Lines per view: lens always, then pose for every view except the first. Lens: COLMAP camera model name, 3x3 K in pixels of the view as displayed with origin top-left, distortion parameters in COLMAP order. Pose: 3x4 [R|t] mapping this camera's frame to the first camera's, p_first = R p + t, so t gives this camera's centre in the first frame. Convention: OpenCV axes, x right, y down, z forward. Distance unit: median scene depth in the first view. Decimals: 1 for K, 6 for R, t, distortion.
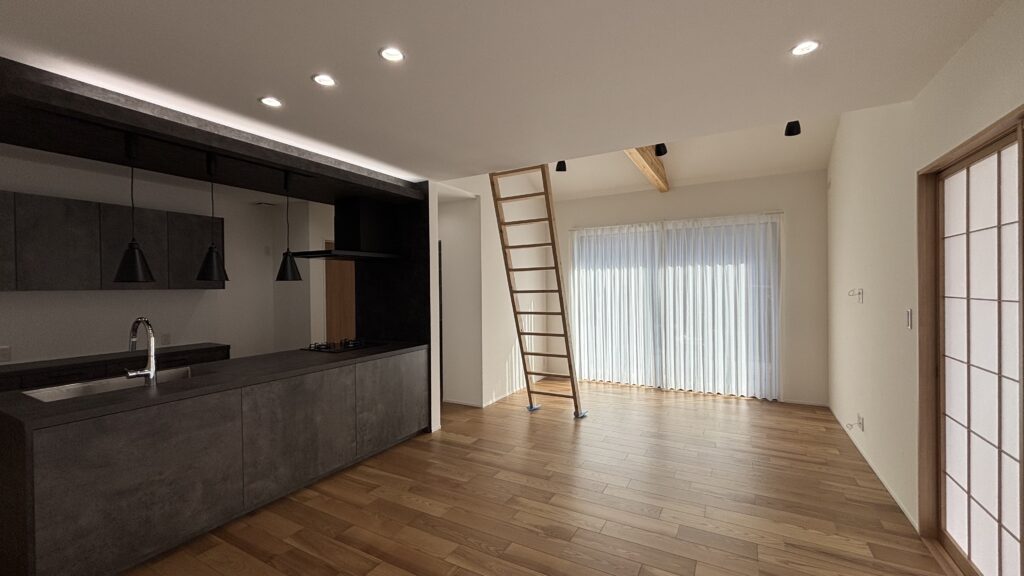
lens RADIAL K [[412.5, 0, 512.1], [0, 412.5, 289.6], [0, 0, 1]] dist [0.003149, 0.001267]
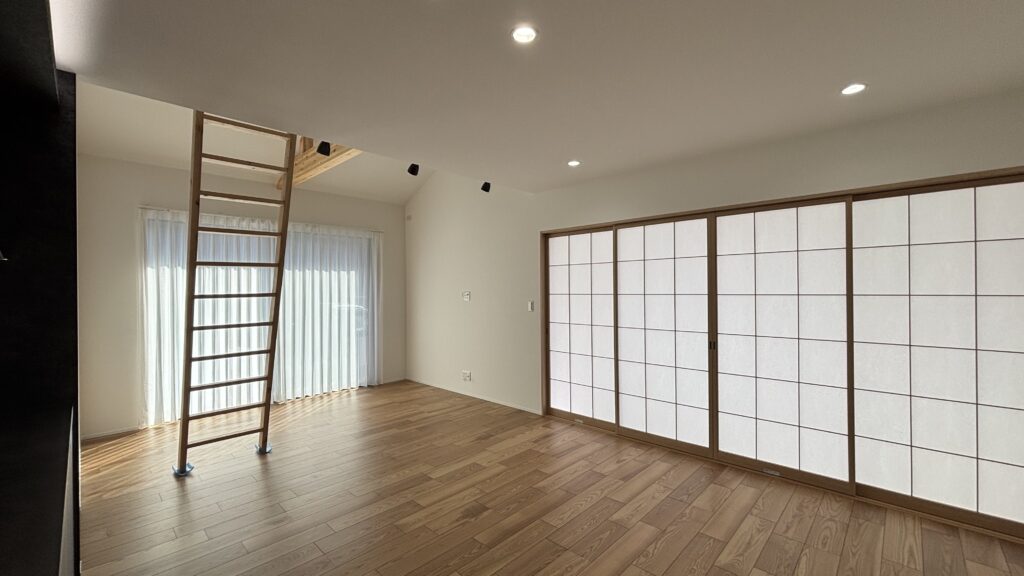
lens RADIAL K [[412.5, 0, 512.1], [0, 412.5, 287.9], [0, 0, 1]] dist [0.003149, 0.001267]
pose [[0.255055, 0.013088, 0.966838, -0.670413], [0.012528, 0.999780, -0.016838, 0.012177], [-0.966845, 0.016407, 0.254835, 0.444509]]
